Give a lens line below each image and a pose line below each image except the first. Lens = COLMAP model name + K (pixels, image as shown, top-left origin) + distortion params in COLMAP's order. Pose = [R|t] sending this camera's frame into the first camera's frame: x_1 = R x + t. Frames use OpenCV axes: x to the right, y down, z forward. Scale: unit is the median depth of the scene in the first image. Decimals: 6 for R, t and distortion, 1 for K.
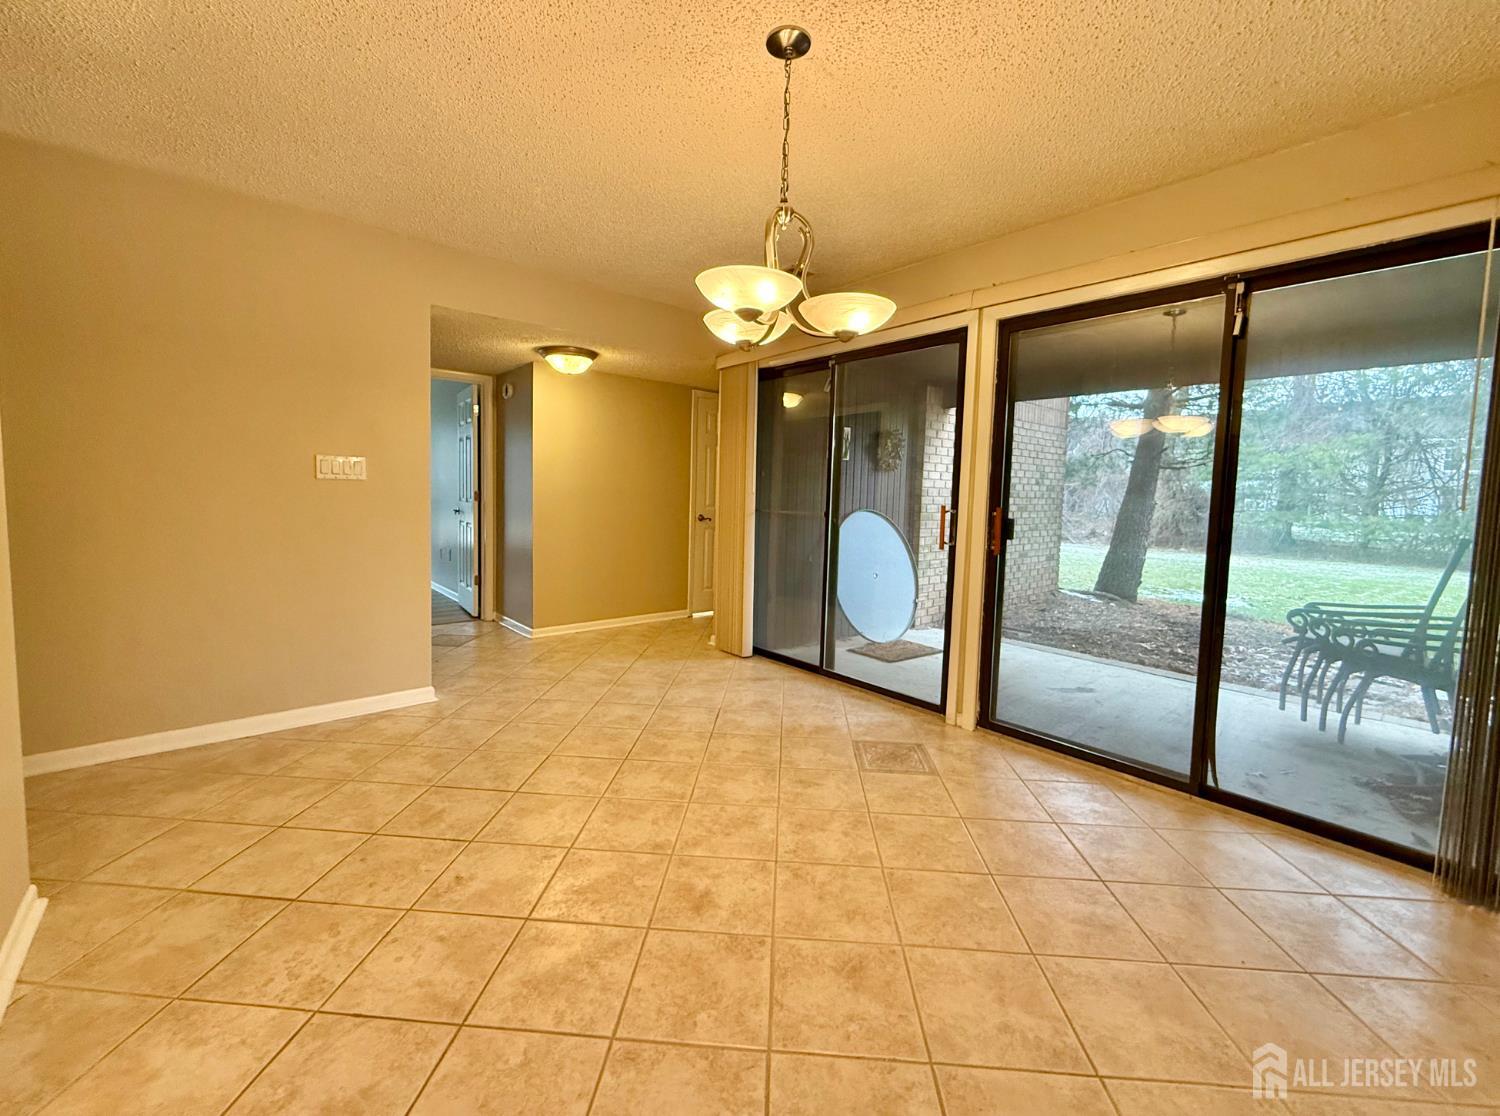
lens RADIAL K [[629.3, 0, 749.5], [0, 629.3, 520.5], [0, 0, 1]] dist [-0.001183, -0.000355]
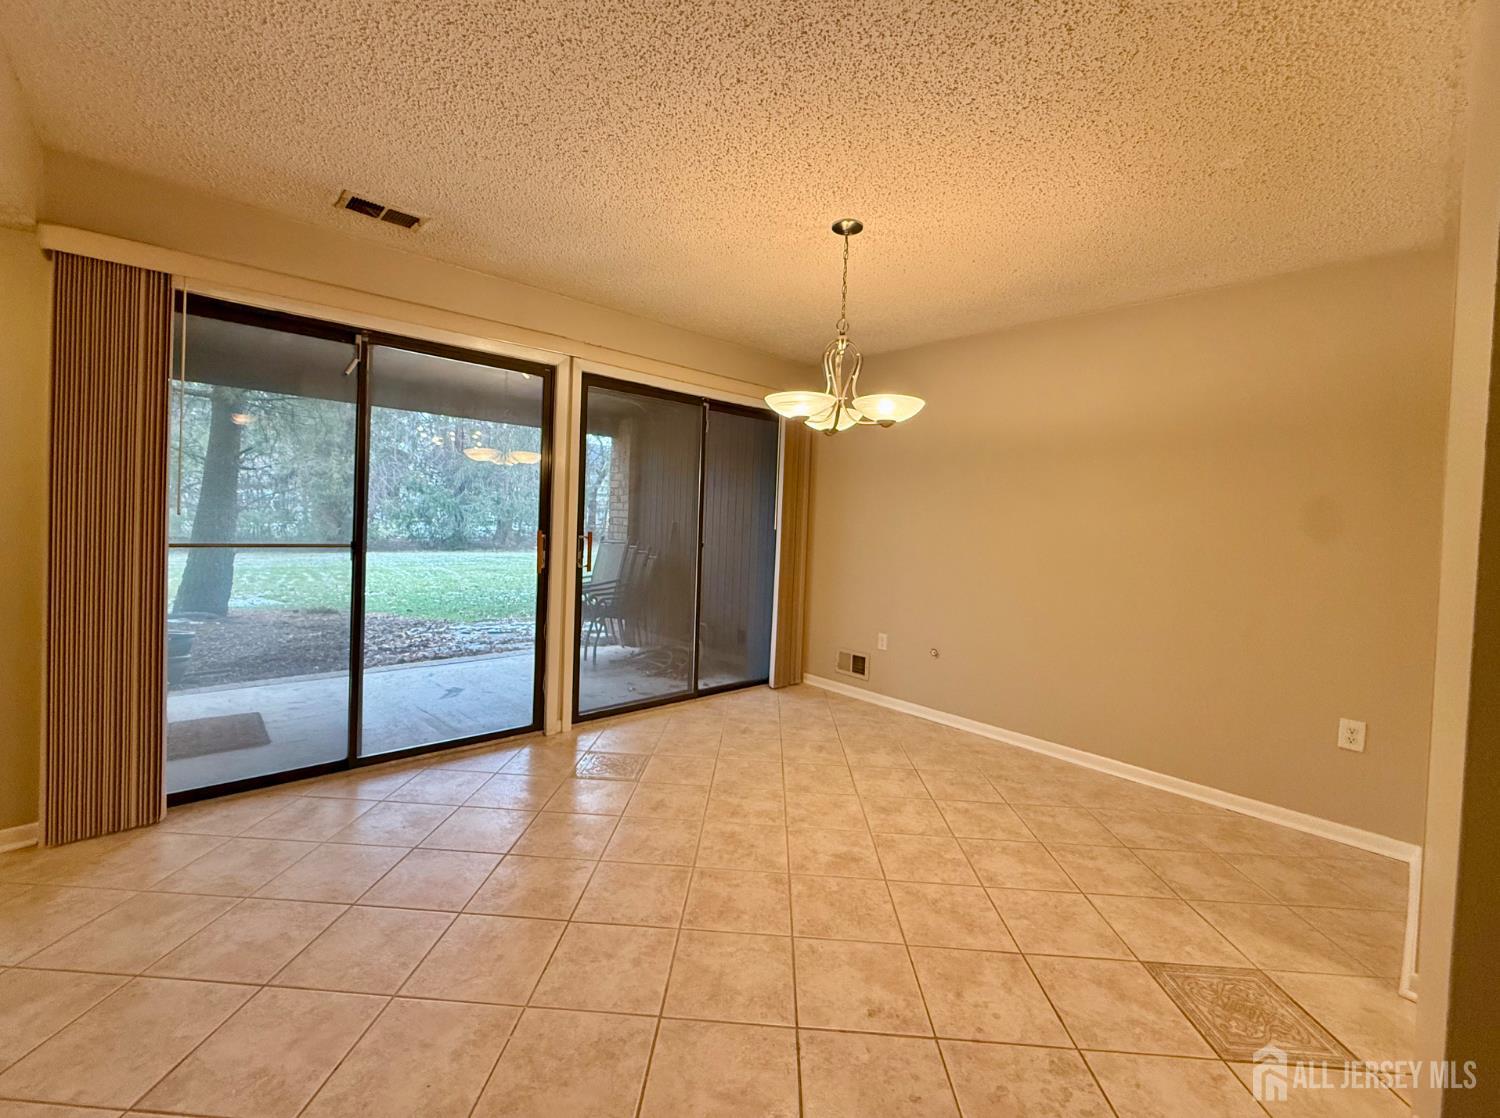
lens RADIAL K [[609.2, 0, 750.0], [0, 609.2, 559.0], [0, 0, 1]] dist [-0.001067, -0.000146]
pose [[-0.020909, -0.089915, 0.995730, -0.912984], [0.006307, 0.995916, 0.090064, -0.090923], [-0.999761, 0.008163, -0.020257, 0.874898]]
